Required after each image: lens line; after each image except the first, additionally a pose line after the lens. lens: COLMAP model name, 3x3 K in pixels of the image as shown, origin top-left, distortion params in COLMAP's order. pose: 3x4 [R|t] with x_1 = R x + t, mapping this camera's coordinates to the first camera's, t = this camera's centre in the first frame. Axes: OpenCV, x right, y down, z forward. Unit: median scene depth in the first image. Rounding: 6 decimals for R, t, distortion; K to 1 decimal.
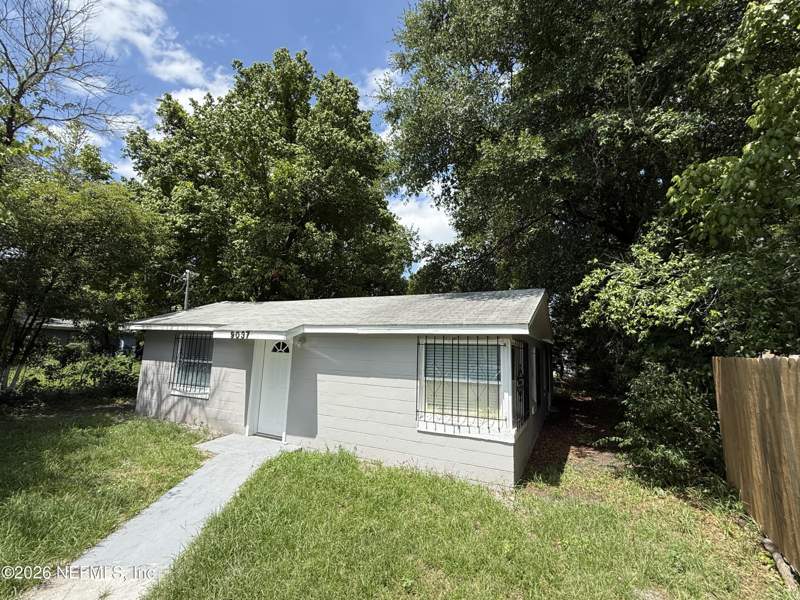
lens RADIAL K [[393.6, 0, 400.0], [0, 393.6, 300.0], [0, 0, 1]] dist [0.002689, 0.000545]
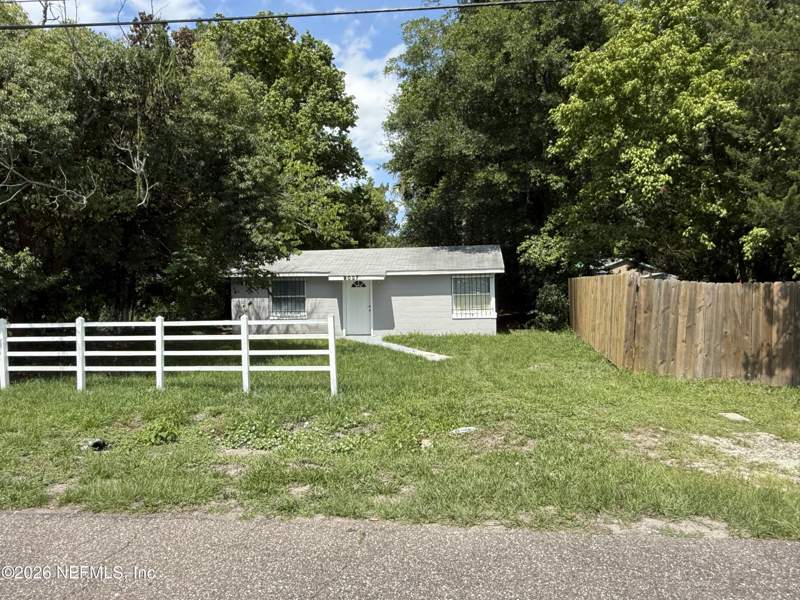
lens RADIAL K [[565.8, 0, 400.0], [0, 565.8, 300.0], [0, 0, 1]] dist [-0.005791, -0.000698]
pose [[0.937841, -0.058491, 0.342100, -1.210286], [0.005259, 0.987978, 0.154504, -0.234281], [-0.347025, -0.143101, 0.926874, -1.662481]]
